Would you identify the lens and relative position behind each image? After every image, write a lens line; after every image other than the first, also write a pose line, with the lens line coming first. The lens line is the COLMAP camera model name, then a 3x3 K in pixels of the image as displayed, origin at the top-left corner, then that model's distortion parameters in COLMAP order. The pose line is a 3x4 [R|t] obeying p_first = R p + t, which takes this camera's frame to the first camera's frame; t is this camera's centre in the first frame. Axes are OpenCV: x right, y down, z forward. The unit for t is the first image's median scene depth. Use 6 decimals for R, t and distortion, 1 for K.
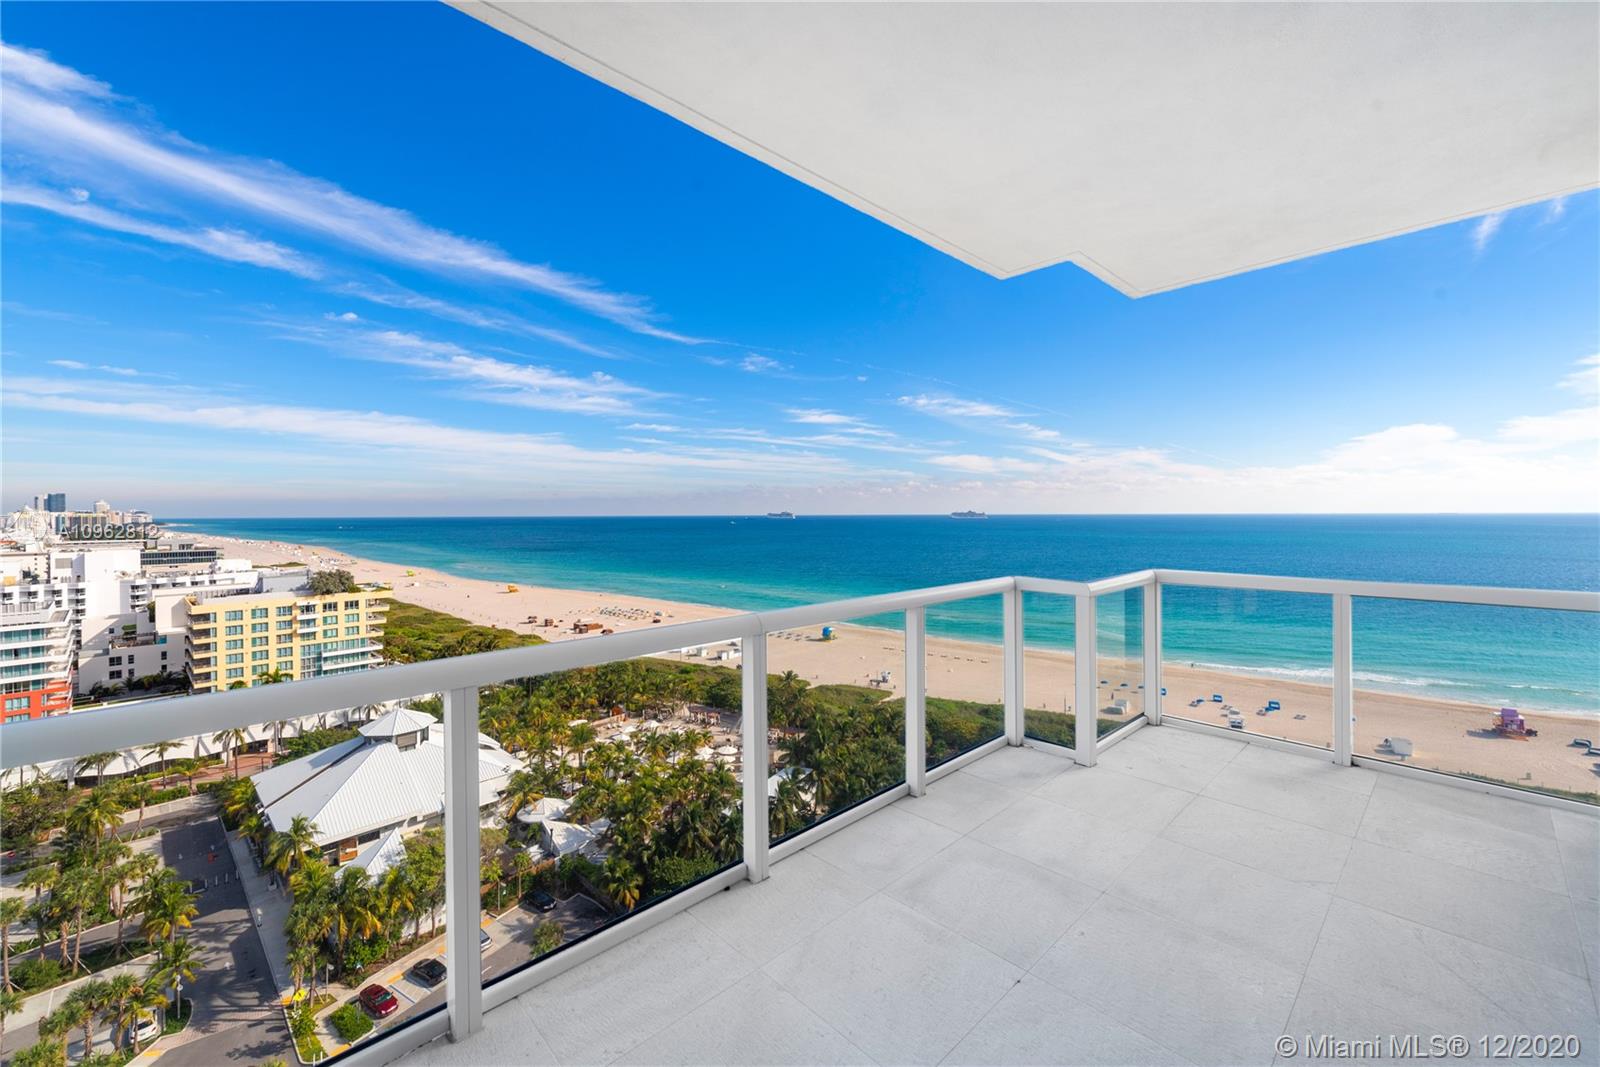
lens RADIAL K [[632.9, 0, 801.6], [0, 632.9, 521.4], [0, 0, 1]] dist [0.014331, -0.004615]
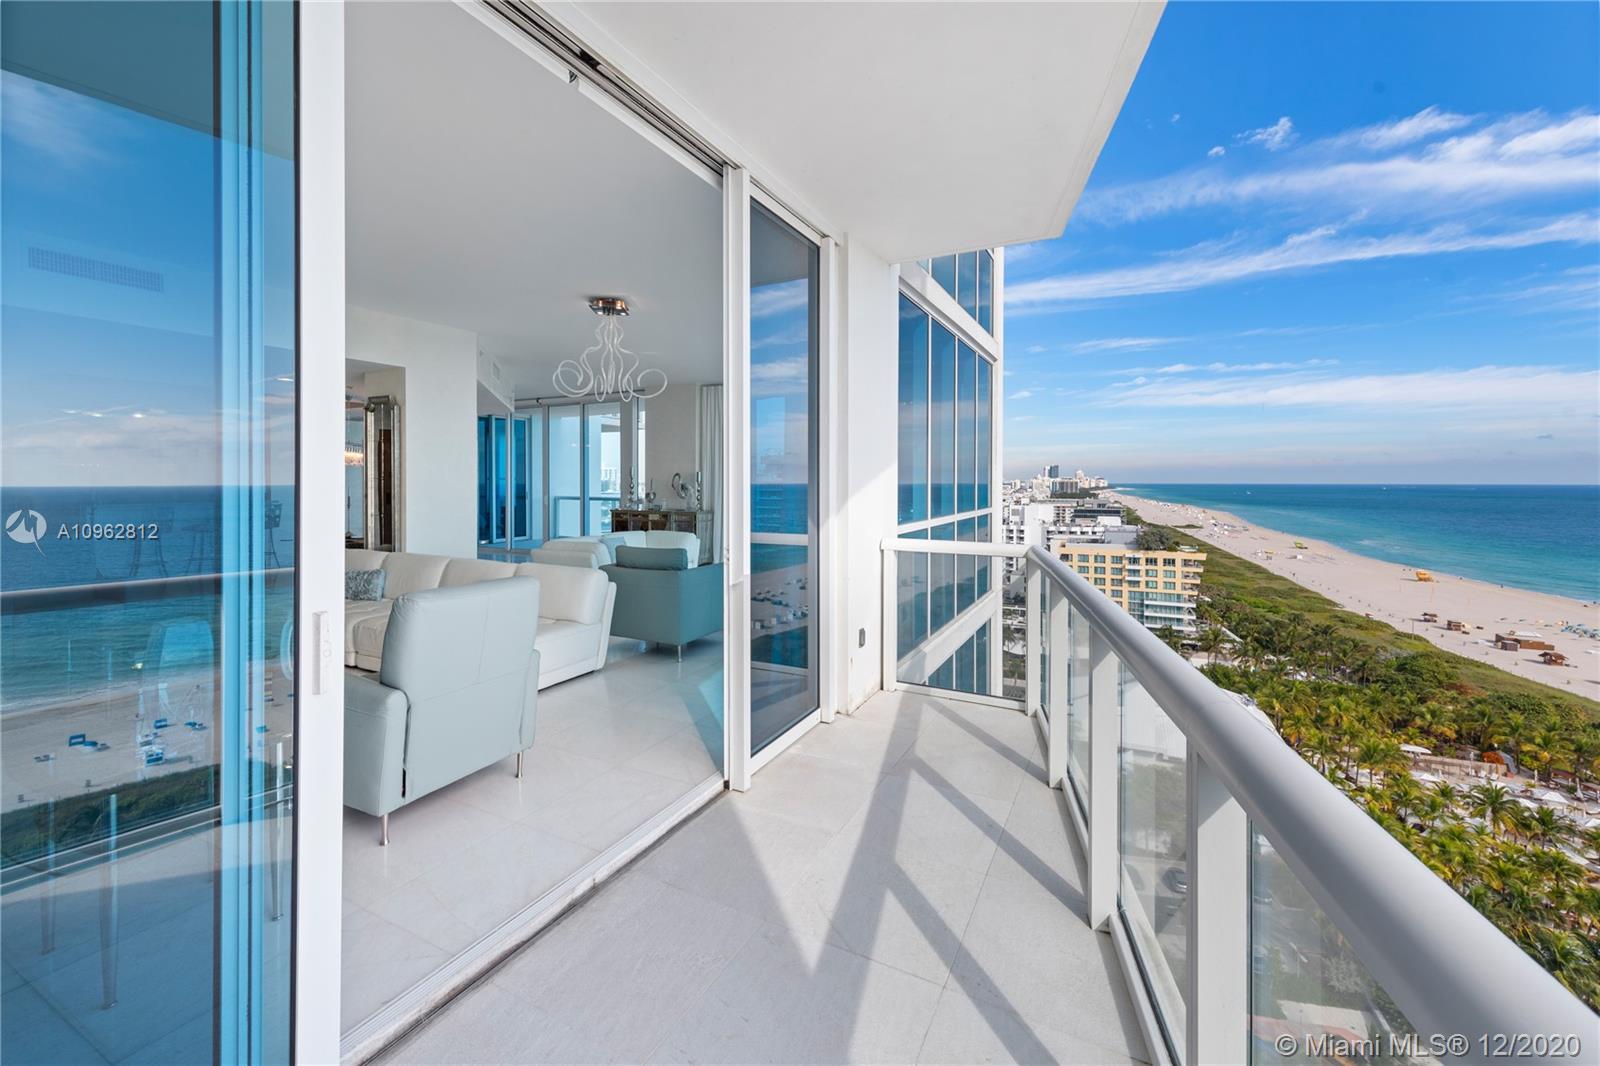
lens RADIAL K [[646.9, 0, 798.5], [0, 646.9, 484.5], [0, 0, 1]] dist [0.006986, -0.002845]
pose [[0.324210, 0.010038, -0.945932, 0.149186], [-0.015396, 0.999867, 0.005333, -0.000667], [0.945860, 0.012834, 0.324321, 0.020652]]
